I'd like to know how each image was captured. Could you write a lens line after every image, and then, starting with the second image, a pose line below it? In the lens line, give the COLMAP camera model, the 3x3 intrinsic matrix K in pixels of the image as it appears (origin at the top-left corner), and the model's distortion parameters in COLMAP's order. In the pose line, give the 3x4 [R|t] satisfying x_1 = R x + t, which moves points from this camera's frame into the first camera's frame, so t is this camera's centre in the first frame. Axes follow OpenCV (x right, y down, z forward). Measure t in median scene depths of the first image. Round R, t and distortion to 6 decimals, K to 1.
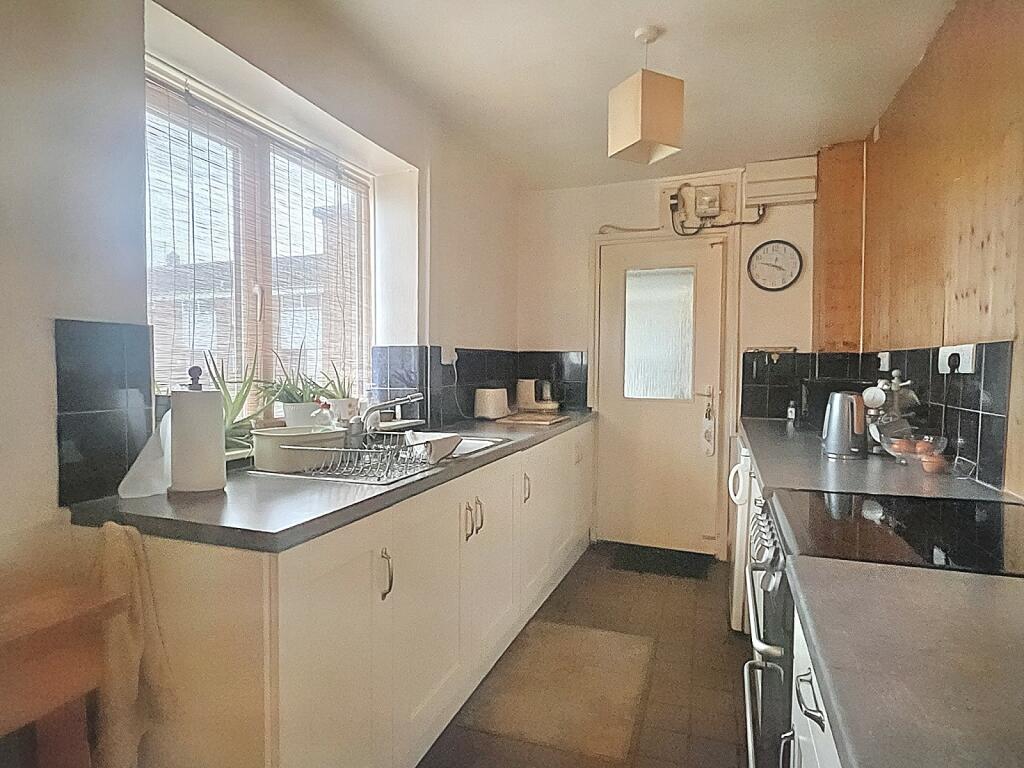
lens RADIAL K [[569.6, 0, 515.2], [0, 569.6, 390.2], [0, 0, 1]] dist [-0.001620, -0.001037]
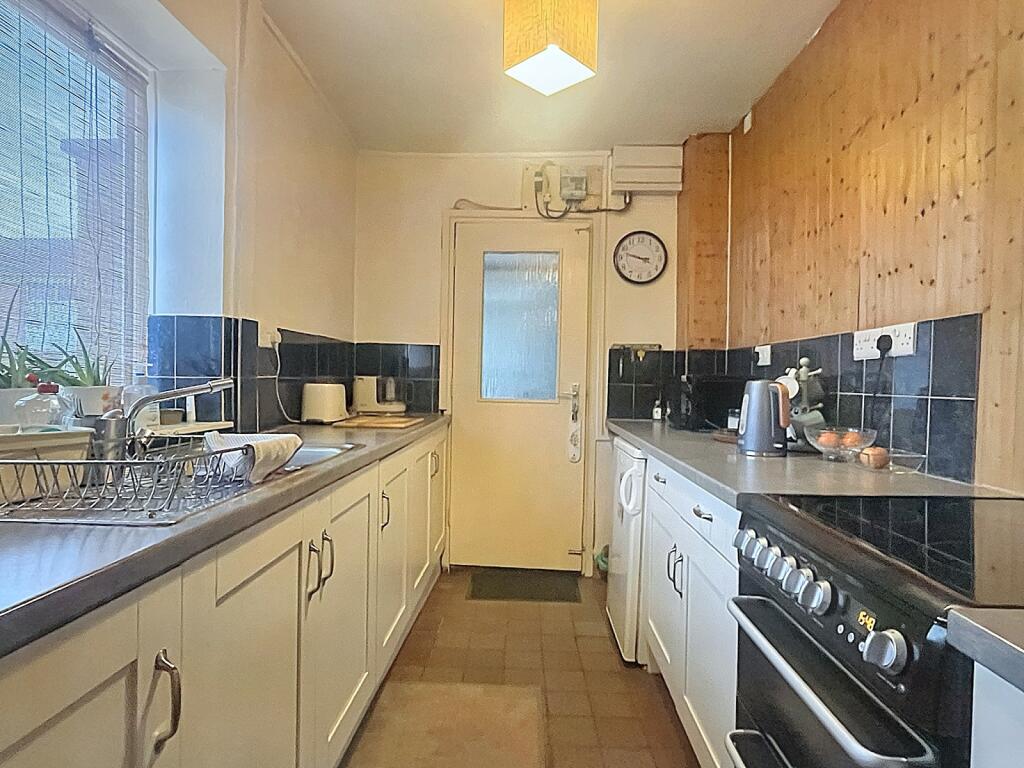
lens RADIAL K [[569.6, 0, 515.2], [0, 569.6, 390.2], [0, 0, 1]] dist [-0.001620, -0.001037]
pose [[0.949397, 0.007027, 0.314000, -0.043920], [0.000088, 0.999744, -0.022639, 0.026636], [-0.314078, 0.021521, 0.949153, 0.199663]]
